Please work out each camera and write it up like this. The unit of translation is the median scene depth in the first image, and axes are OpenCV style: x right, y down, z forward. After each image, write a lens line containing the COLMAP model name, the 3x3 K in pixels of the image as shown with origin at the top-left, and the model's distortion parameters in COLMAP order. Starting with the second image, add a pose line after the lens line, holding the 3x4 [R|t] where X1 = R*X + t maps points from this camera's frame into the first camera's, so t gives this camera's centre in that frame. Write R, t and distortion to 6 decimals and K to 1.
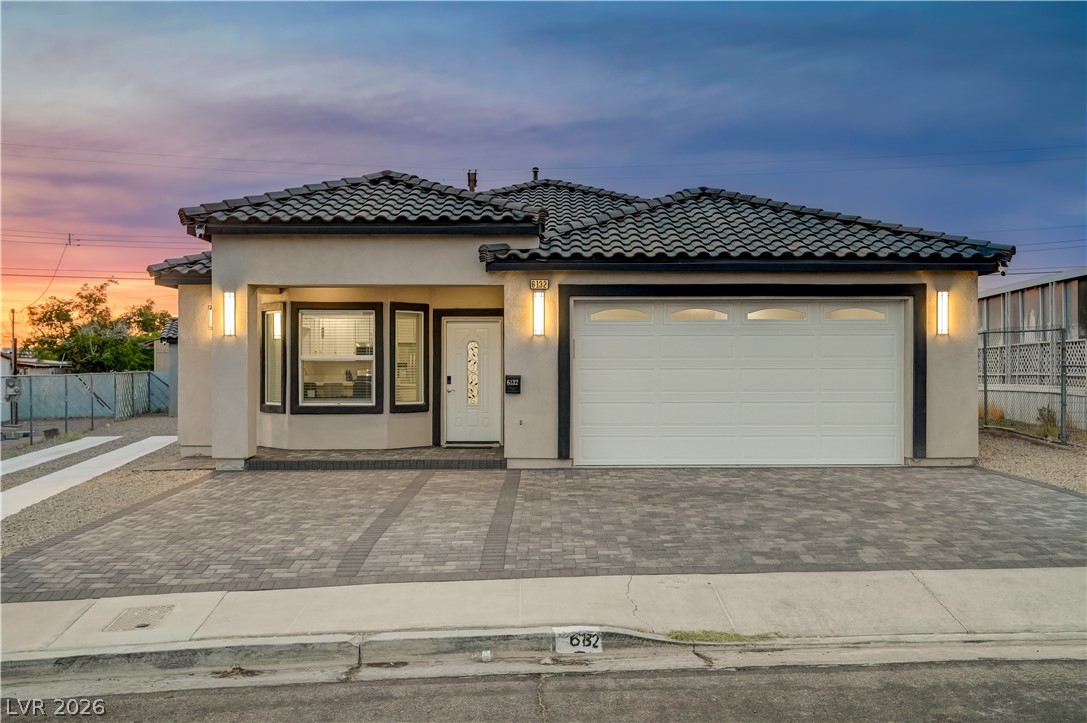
lens RADIAL K [[926.6, 0, 546.2], [0, 926.6, 344.9], [0, 0, 1]] dist [0.002655, -0.006498]
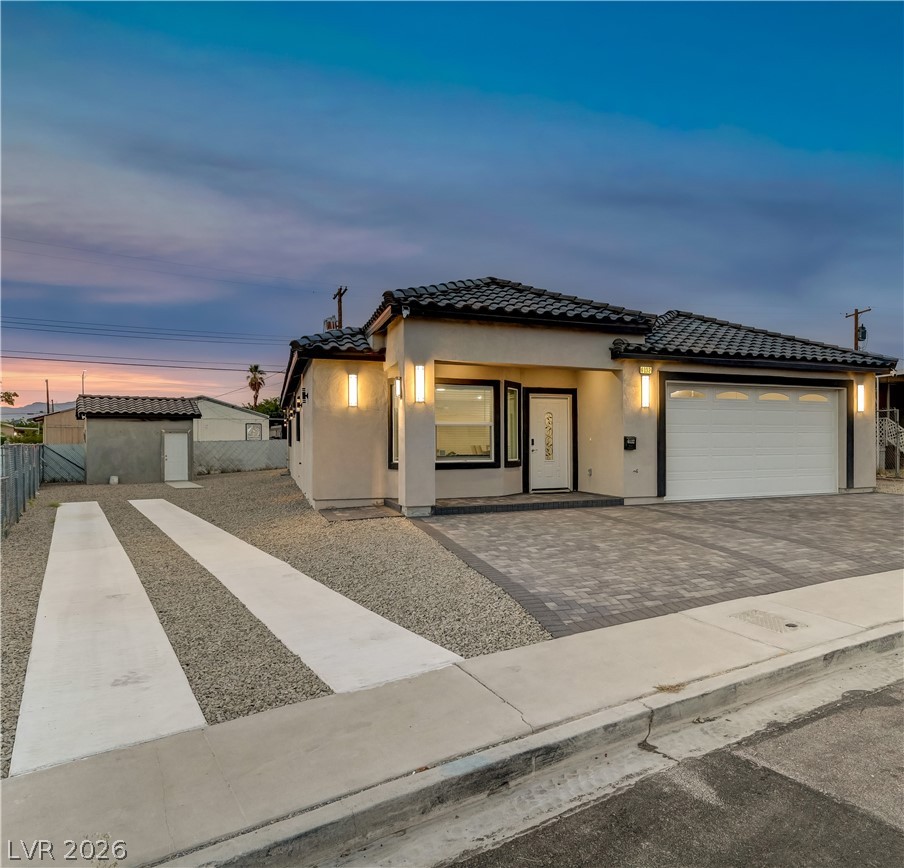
lens RADIAL K [[656.9, 0, 456.4], [0, 656.9, 452.8], [0, 0, 1]] dist [-0.004378, 0.001856]
pose [[0.919022, -0.006194, 0.394157, -0.646449], [-0.005504, 0.999577, 0.028543, 0.030523], [-0.394168, -0.028401, 0.918600, 0.215120]]
